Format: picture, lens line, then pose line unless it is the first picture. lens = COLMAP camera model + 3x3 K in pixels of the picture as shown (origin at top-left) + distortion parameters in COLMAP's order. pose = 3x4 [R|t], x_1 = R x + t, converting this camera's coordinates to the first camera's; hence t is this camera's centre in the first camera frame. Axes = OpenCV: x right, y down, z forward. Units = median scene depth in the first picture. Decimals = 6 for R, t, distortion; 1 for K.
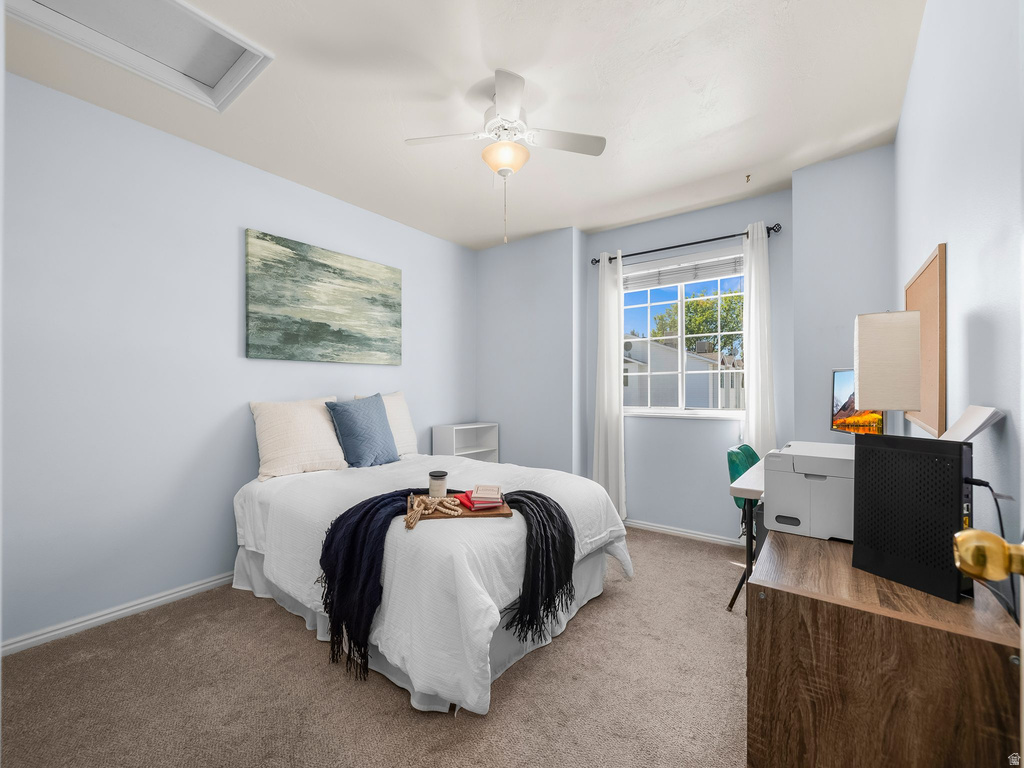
lens RADIAL K [[422.9, 0, 511.7], [0, 422.9, 389.9], [0, 0, 1]] dist [0.001301, 0.000021]
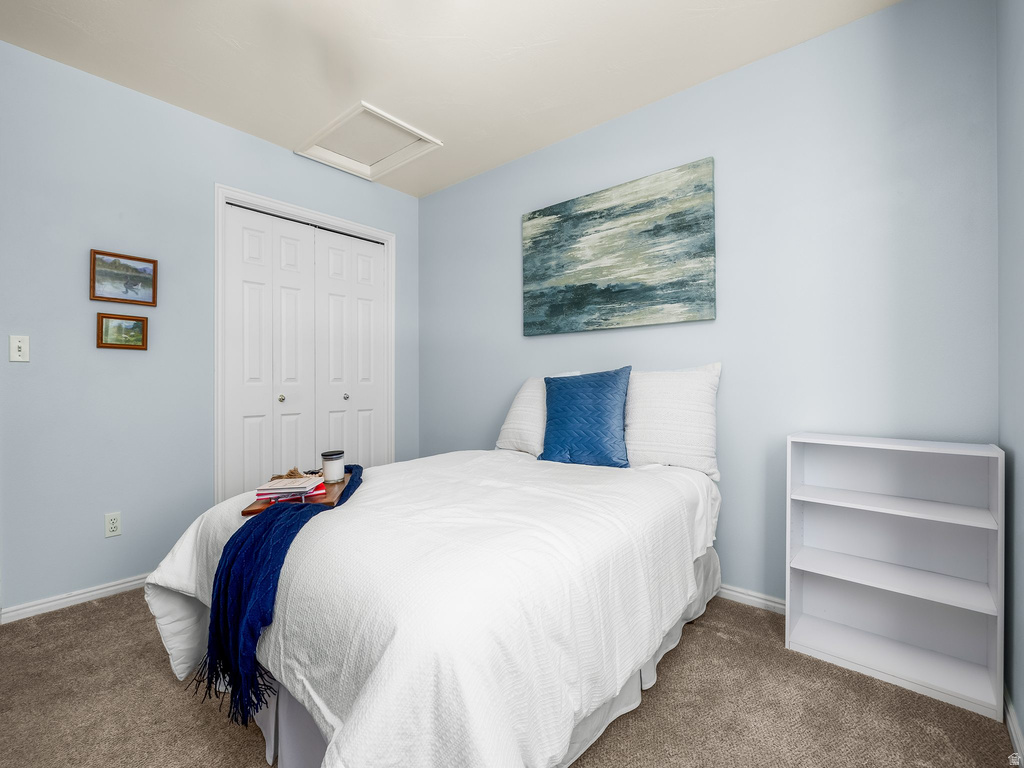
lens RADIAL K [[453.5, 0, 509.0], [0, 453.5, 377.4], [0, 0, 1]] dist [-0.002174, -0.000029]
pose [[-0.049581, -0.008192, -0.998737, 0.448265], [0.003150, 0.999960, -0.008358, 0.032231], [0.998765, -0.003560, -0.049553, 0.884387]]
